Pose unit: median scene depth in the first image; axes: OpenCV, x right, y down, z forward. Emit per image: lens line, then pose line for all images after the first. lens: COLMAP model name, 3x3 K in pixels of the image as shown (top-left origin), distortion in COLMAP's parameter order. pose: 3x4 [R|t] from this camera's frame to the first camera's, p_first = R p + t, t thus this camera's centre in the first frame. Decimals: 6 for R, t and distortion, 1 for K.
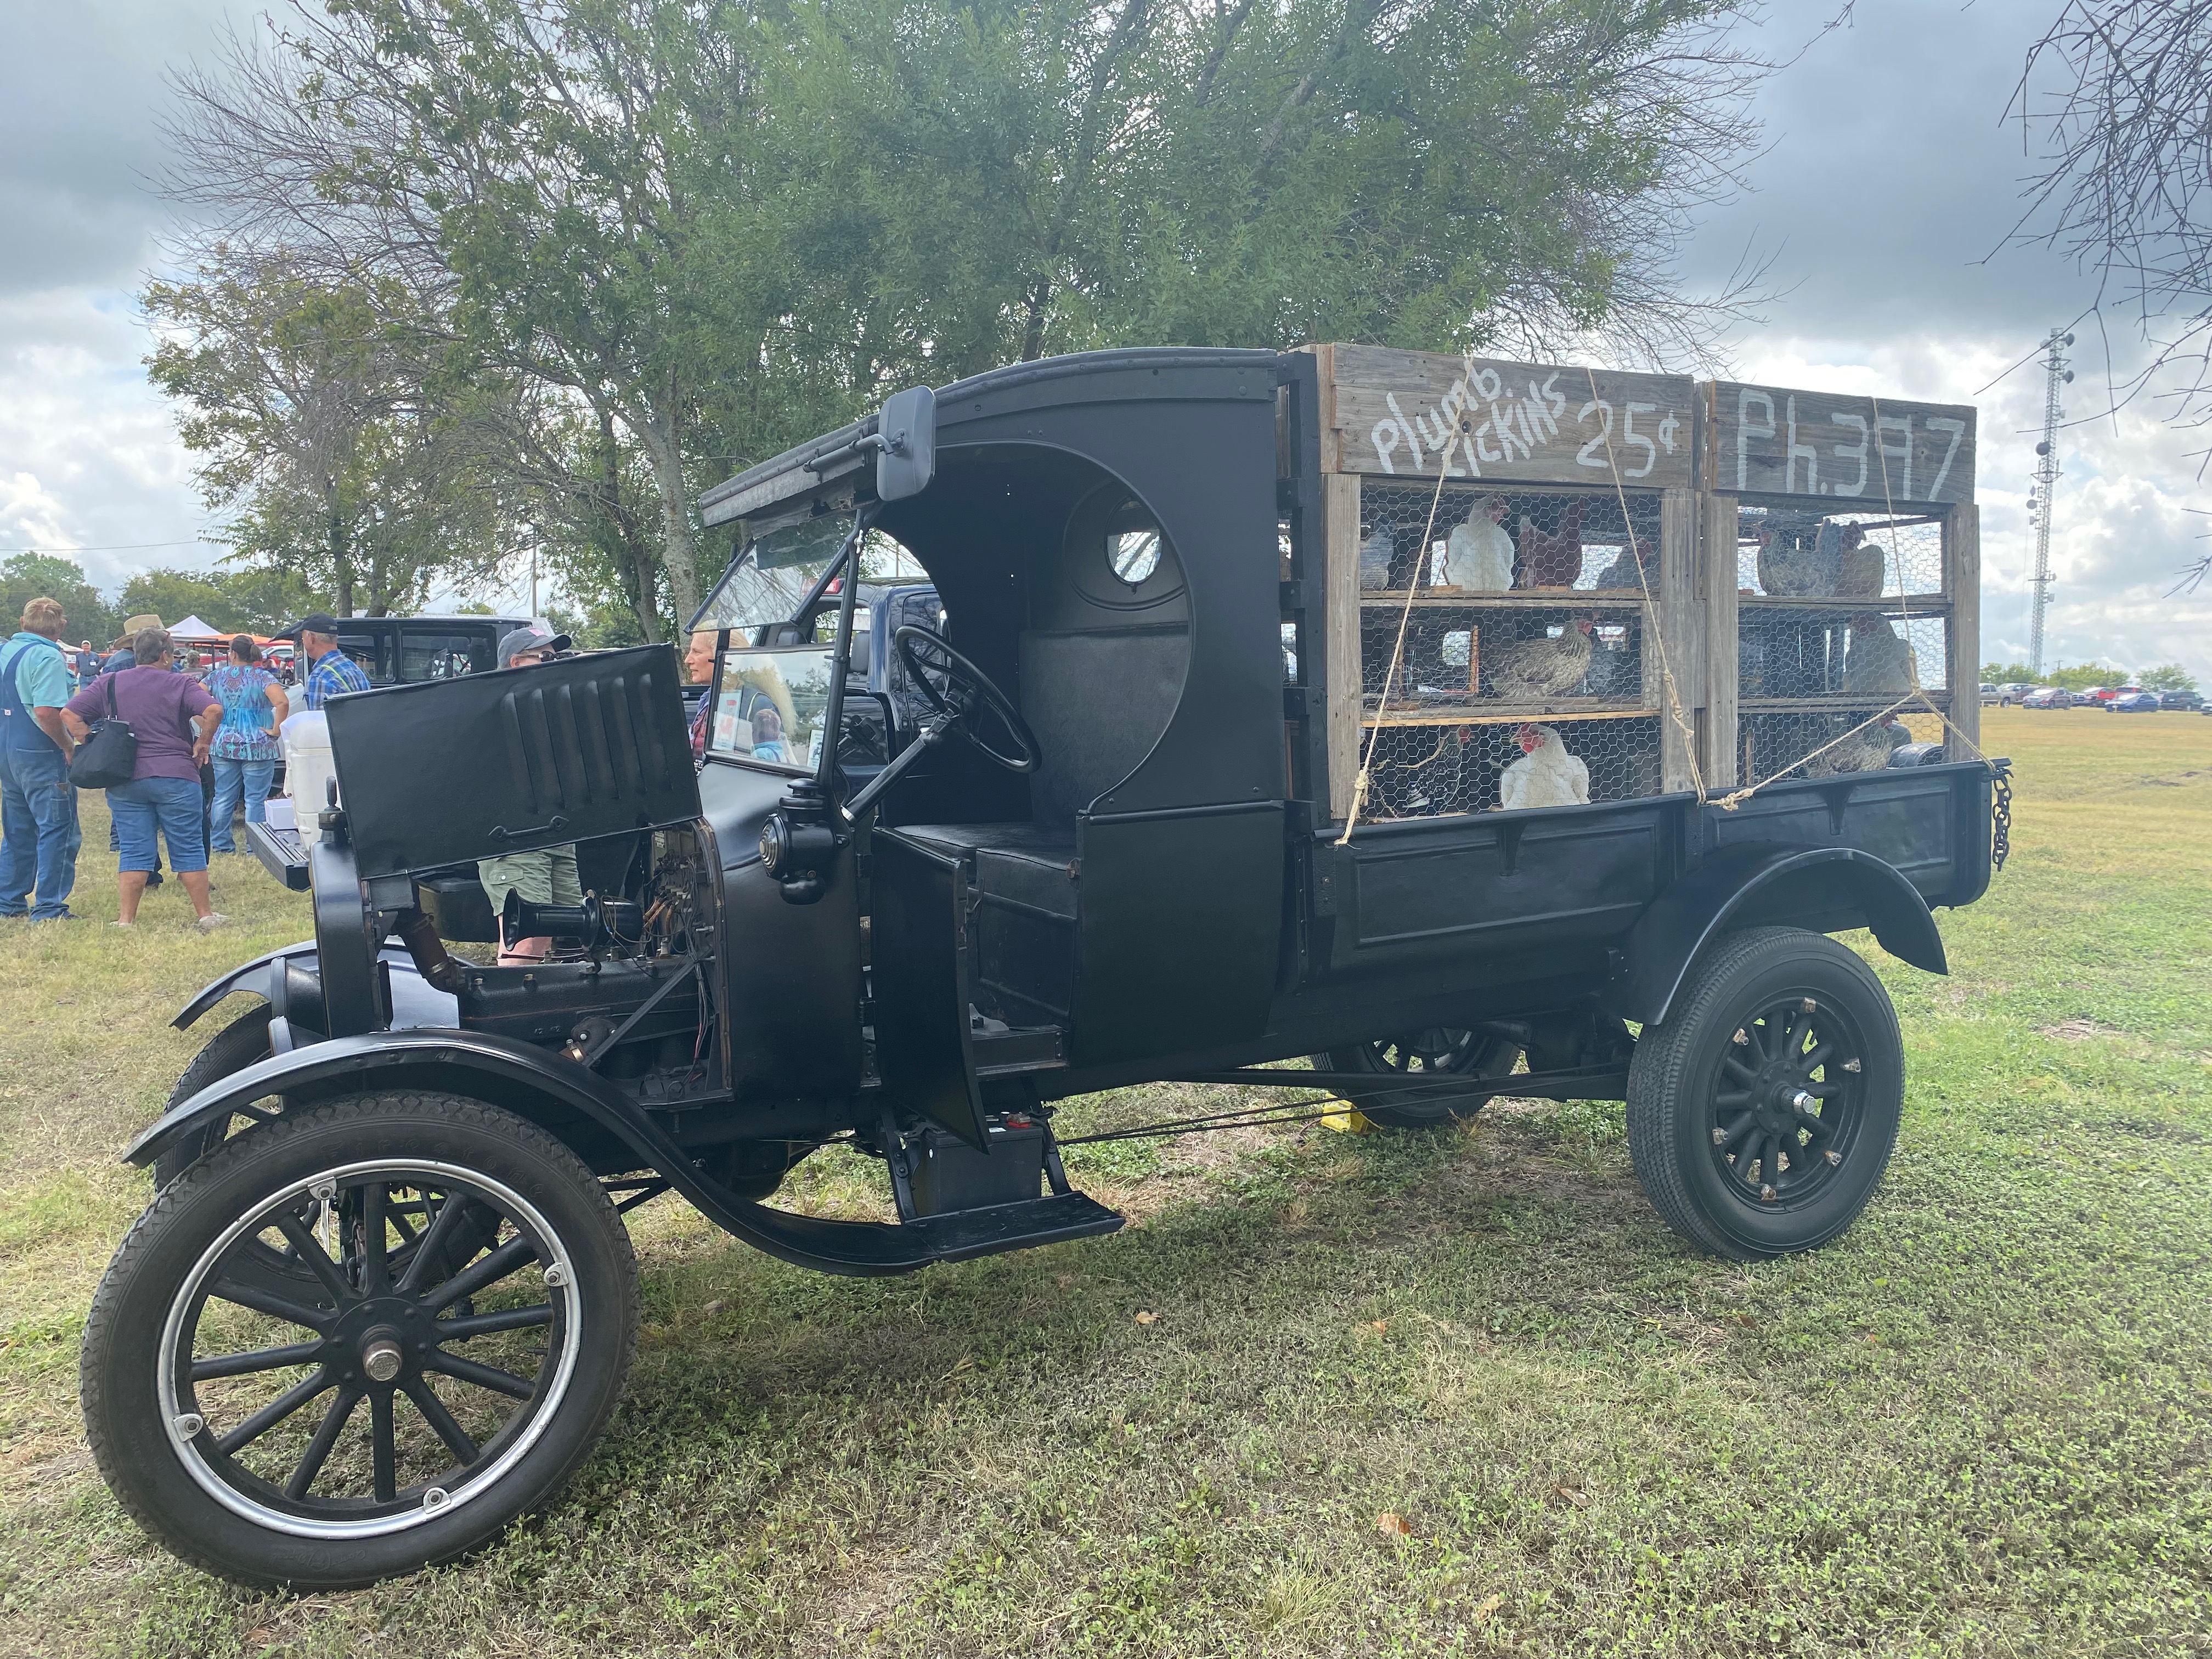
lens RADIAL K [[1642.6, 0, 1106.0], [0, 1642.6, 829.5], [0, 0, 1]] dist [0.076325, -0.139638]
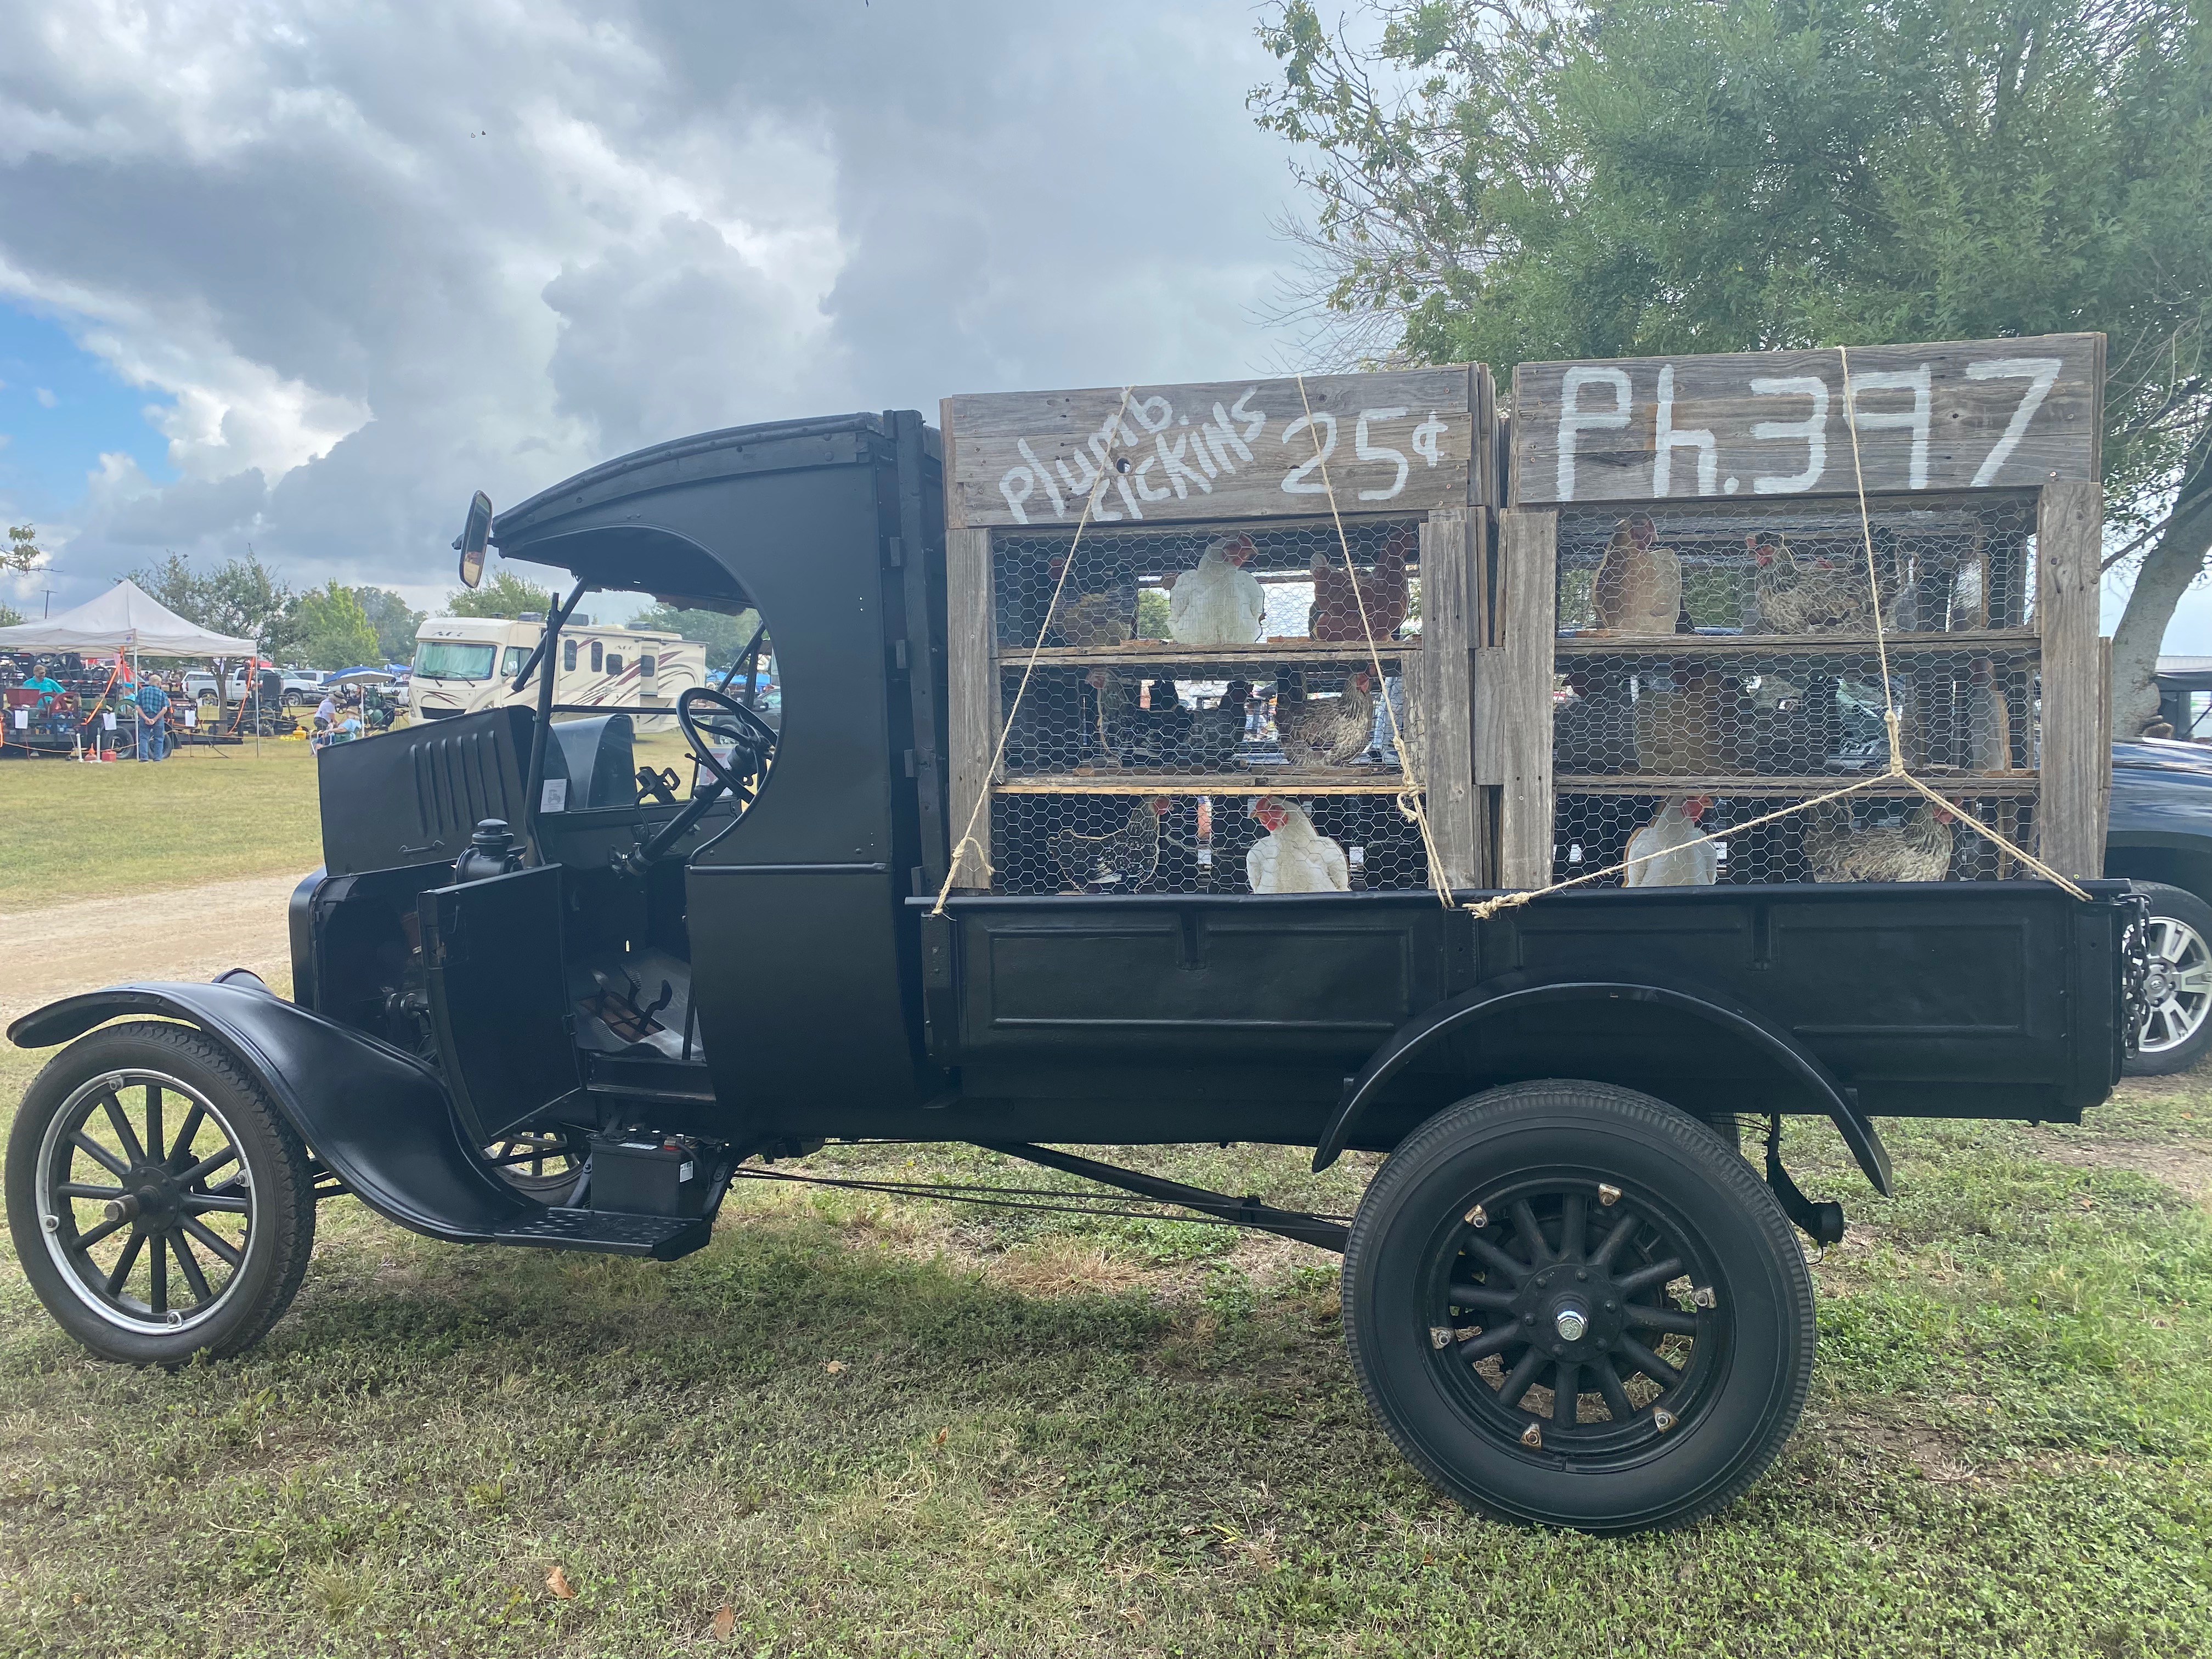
lens RADIAL K [[1595.3, 0, 1105.6], [0, 1595.3, 817.1], [0, 0, 1]] dist [0.145494, -0.282957]
pose [[0.759647, 0.042886, -0.648920, 0.765156], [-0.065396, 0.997803, -0.010611, -0.041068], [0.647040, 0.050498, 0.760782, 0.329146]]
